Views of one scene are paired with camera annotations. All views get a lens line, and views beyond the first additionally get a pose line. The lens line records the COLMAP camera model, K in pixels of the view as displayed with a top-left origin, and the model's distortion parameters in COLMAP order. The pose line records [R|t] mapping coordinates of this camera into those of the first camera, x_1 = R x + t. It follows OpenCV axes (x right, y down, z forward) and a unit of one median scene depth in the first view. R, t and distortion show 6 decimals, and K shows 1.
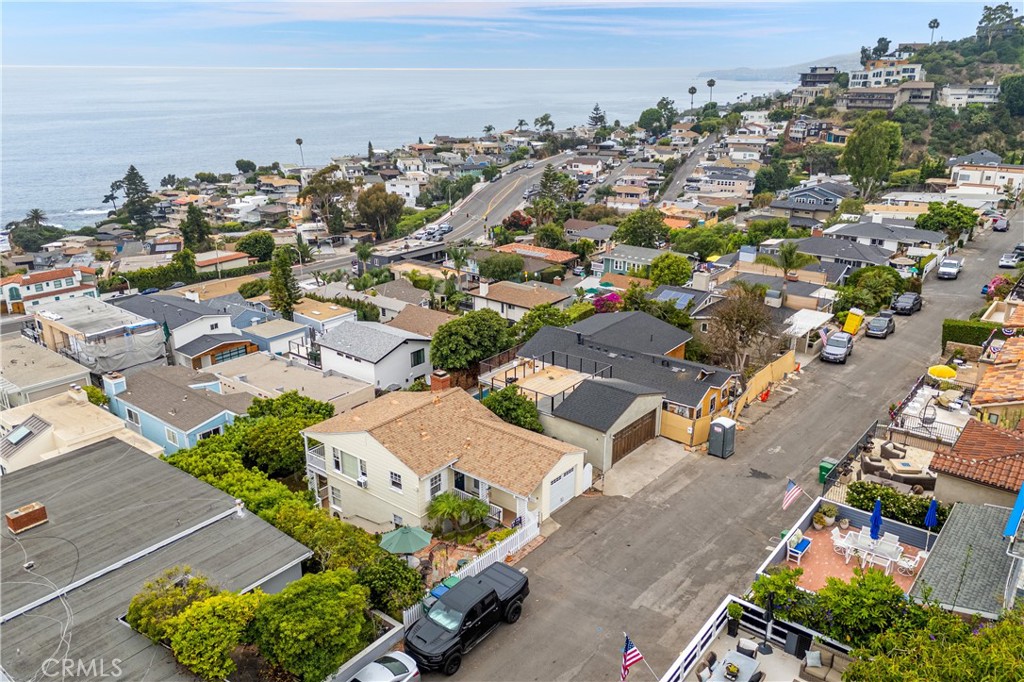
lens RADIAL K [[776.3, 0, 512.0], [0, 776.3, 341.0], [0, 0, 1]] dist [0.065811, -0.046498]
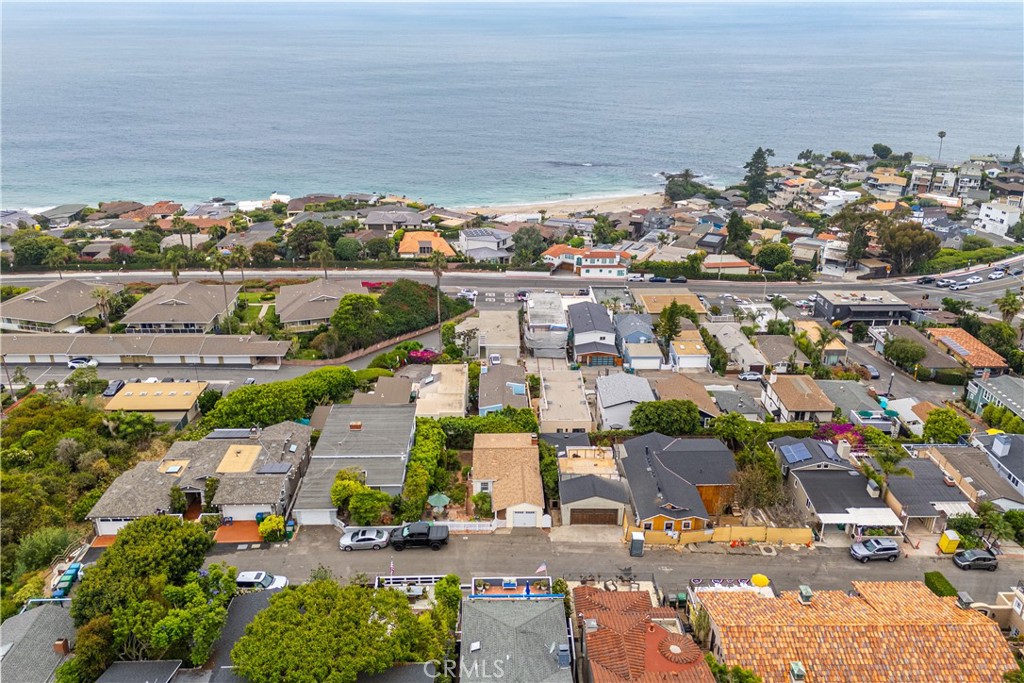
lens RADIAL K [[748.7, 0, 494.6], [0, 748.7, 323.9], [0, 0, 1]] dist [0.041162, -0.037835]
pose [[0.630888, 0.312304, -0.710244, 0.334866], [-0.258828, 0.947688, 0.186803, -0.169199], [0.731430, 0.065979, 0.678718, -0.104855]]
